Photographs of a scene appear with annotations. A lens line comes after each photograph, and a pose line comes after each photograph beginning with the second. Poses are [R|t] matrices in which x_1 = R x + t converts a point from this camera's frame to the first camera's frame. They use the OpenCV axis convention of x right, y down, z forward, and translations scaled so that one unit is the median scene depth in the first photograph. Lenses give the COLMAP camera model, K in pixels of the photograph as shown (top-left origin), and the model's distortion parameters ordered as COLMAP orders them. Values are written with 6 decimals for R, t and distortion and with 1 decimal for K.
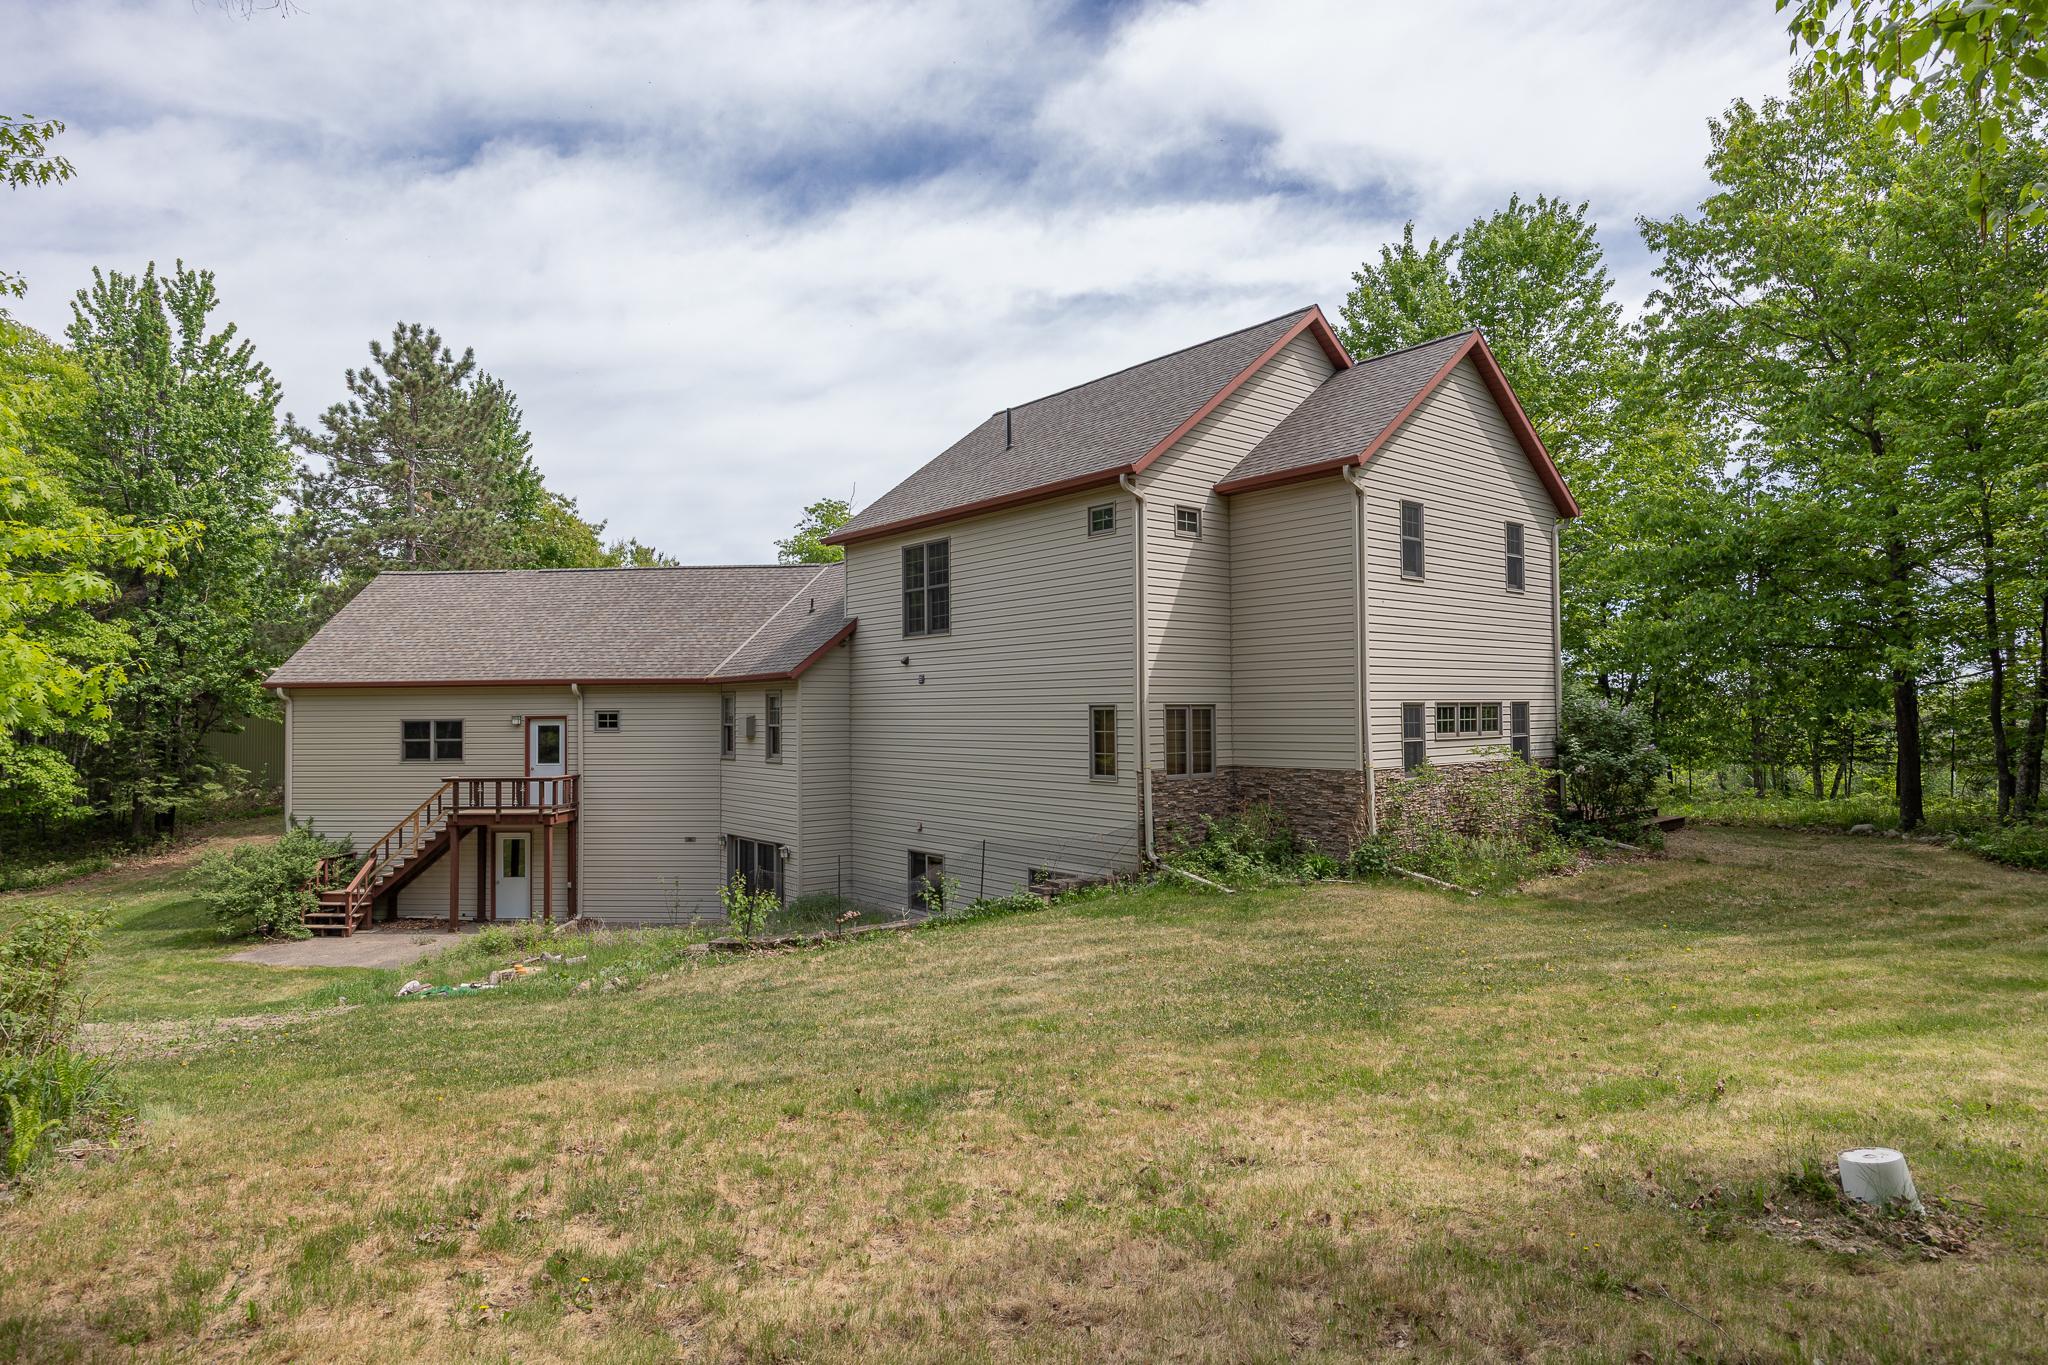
lens RADIAL K [[1140.7, 0, 1024.0], [0, 1140.7, 682.5], [0, 0, 1]] dist [-0.002978, -0.000778]
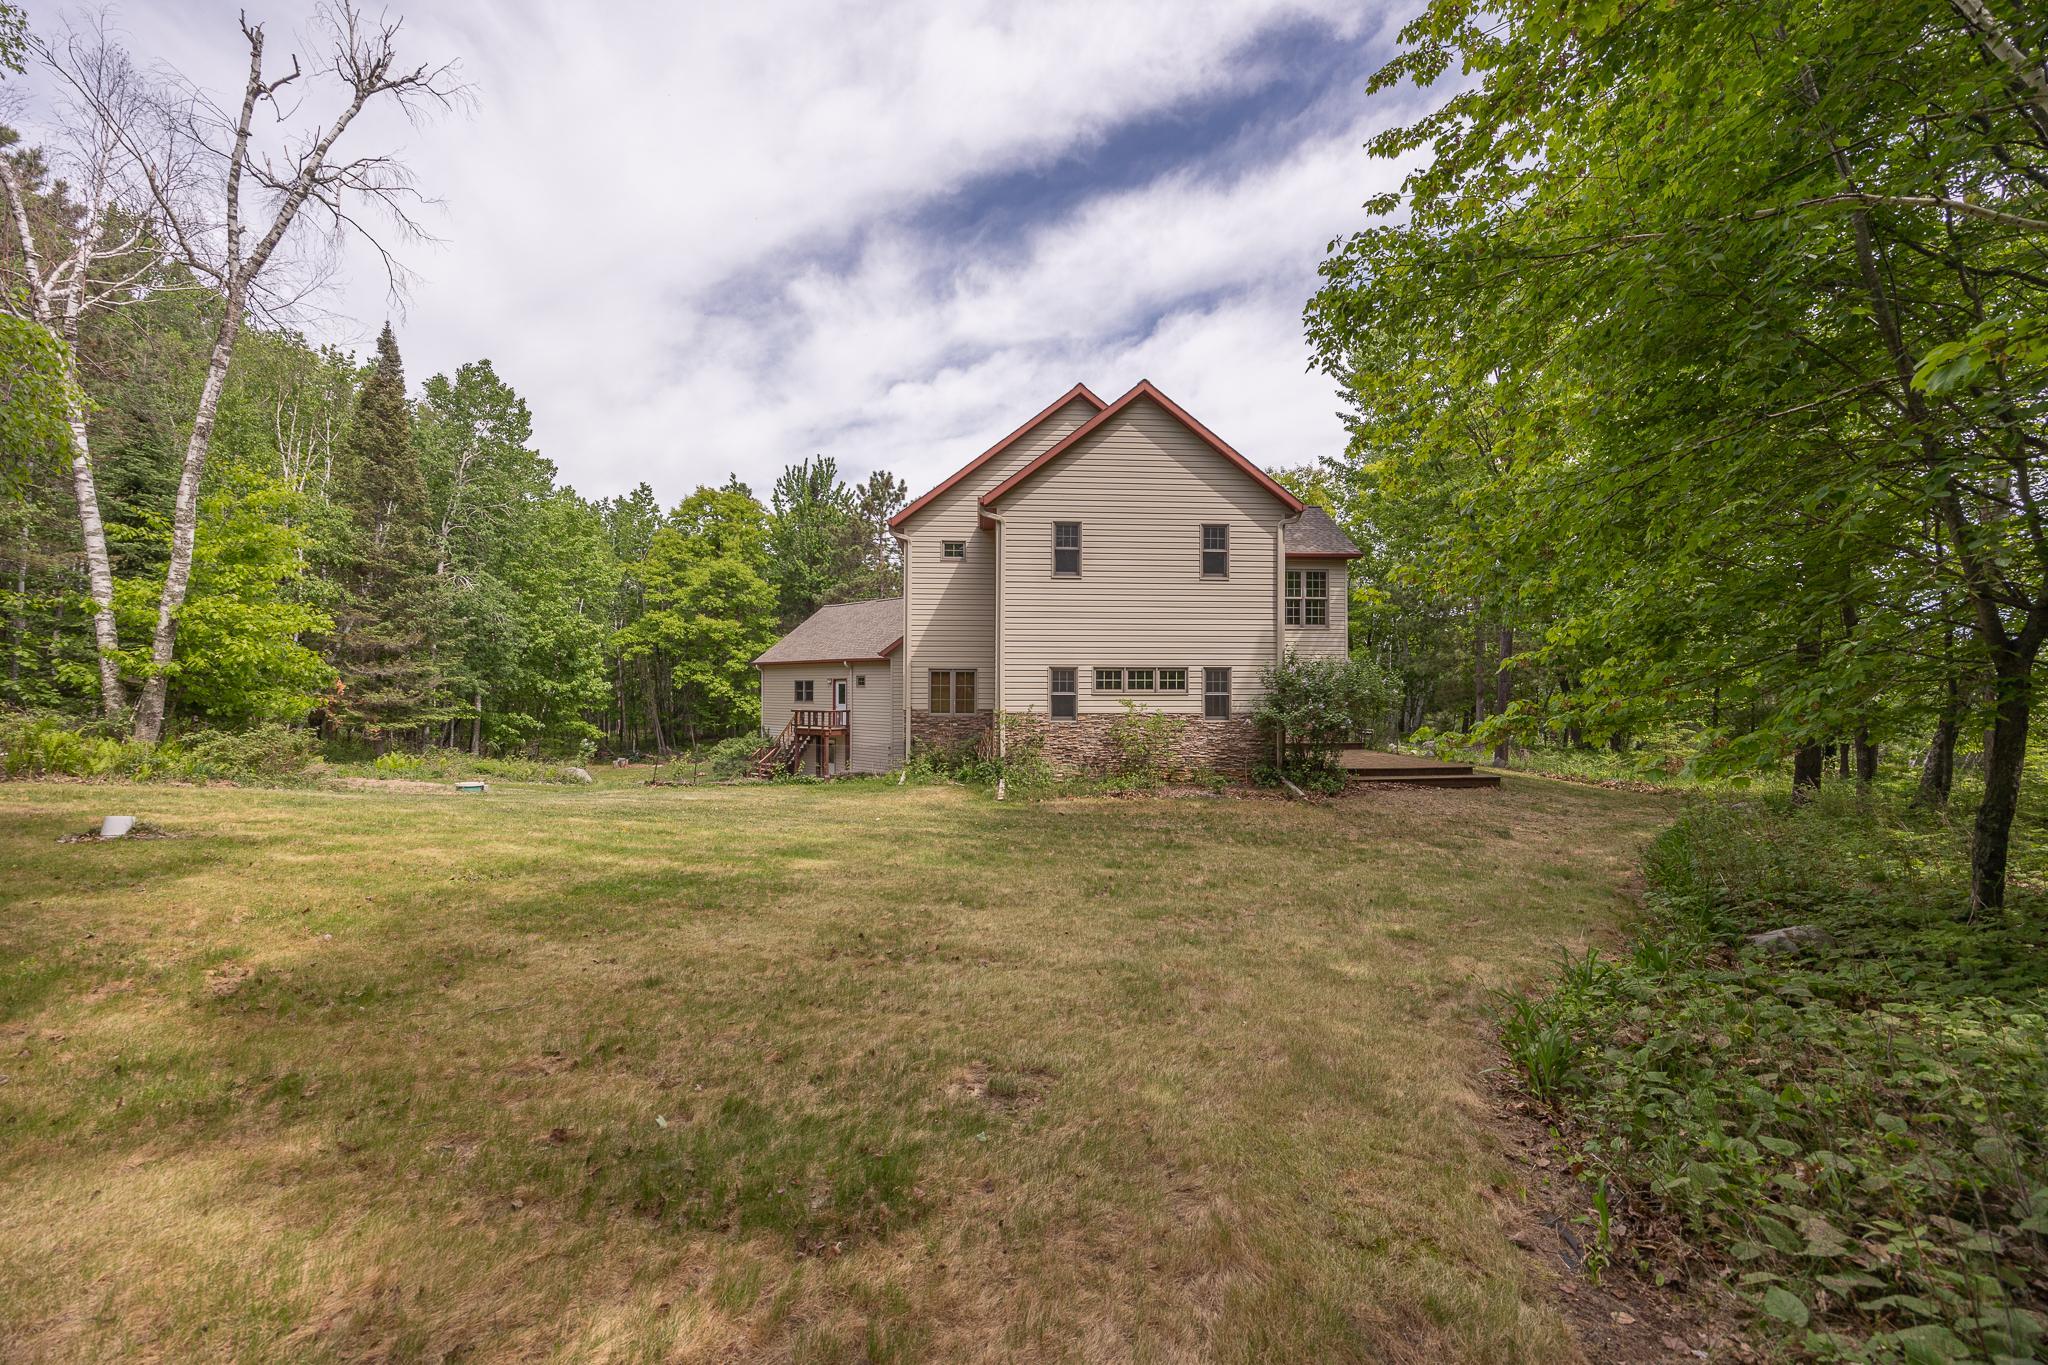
lens RADIAL K [[800.6, 0, 1024.0], [0, 800.6, 682.5], [0, 0, 1]] dist [0.000825, -0.000012]
pose [[0.799214, 0.007251, -0.601002, 0.659539], [0.004592, 0.999824, 0.018170, 0.014017], [0.601028, -0.017281, 0.799041, 0.141527]]
